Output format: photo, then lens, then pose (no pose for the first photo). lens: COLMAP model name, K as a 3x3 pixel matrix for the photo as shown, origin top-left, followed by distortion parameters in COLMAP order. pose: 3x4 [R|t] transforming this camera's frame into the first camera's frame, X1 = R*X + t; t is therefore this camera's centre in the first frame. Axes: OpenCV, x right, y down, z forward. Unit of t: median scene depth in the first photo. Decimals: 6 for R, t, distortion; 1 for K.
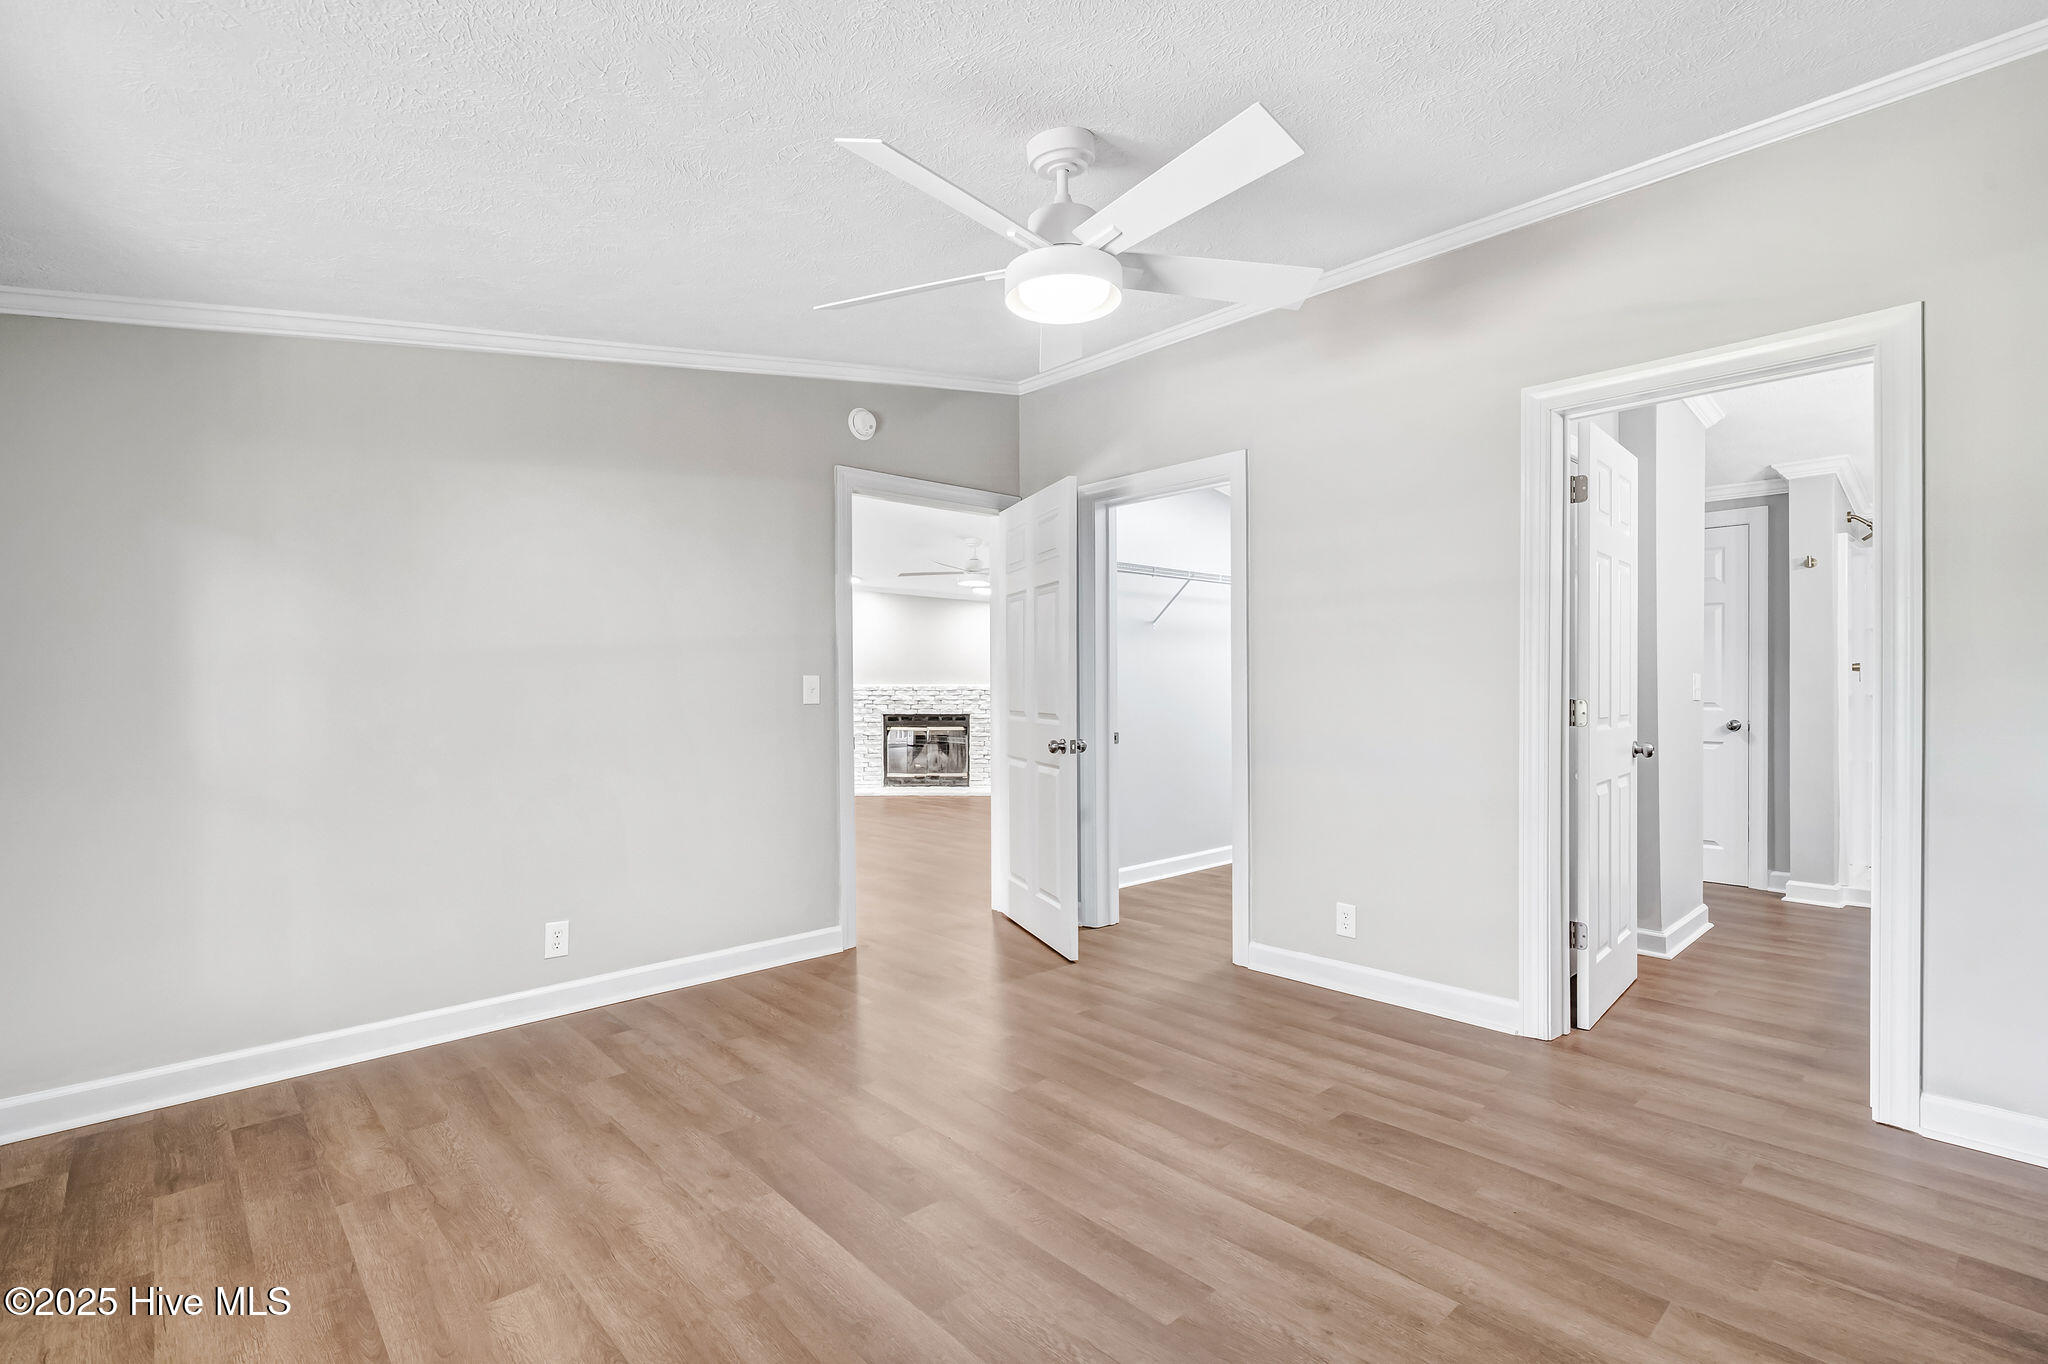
lens RADIAL K [[935.0, 0, 1021.8], [0, 935.0, 679.7], [0, 0, 1]] dist [-0.000271, -0.000054]
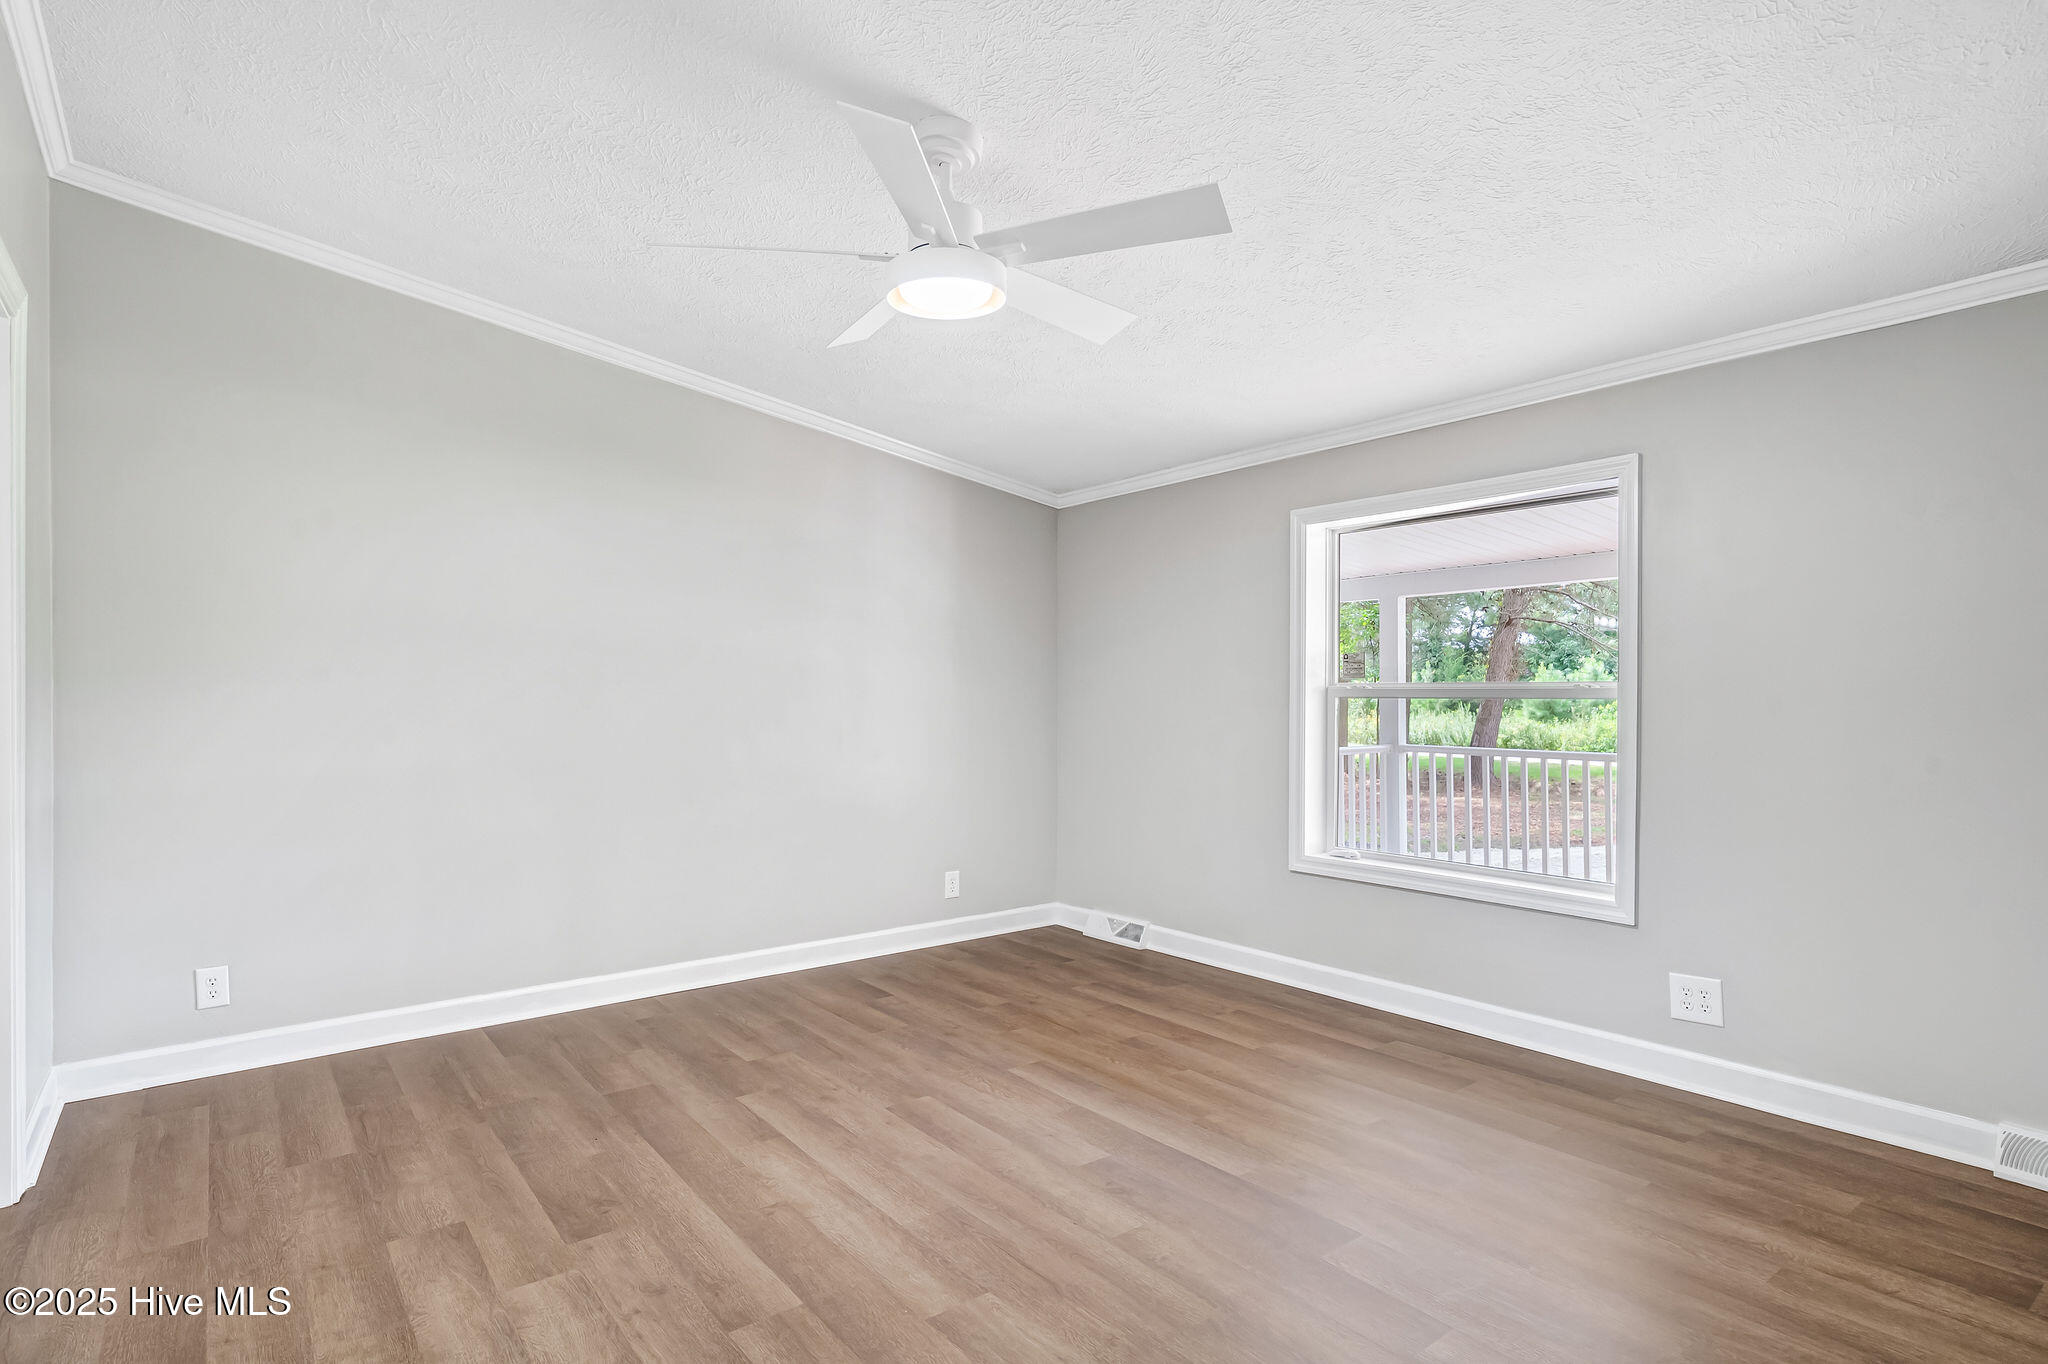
lens RADIAL K [[1025.2, 0, 1028.3], [0, 1025.2, 688.5], [0, 0, 1]] dist [-0.000348, 0.000025]
pose [[-0.996601, 0.010248, 0.081738, -0.132309], [0.009411, 0.999899, -0.010623, 0.012000], [-0.081838, -0.009818, -0.996597, 2.199311]]
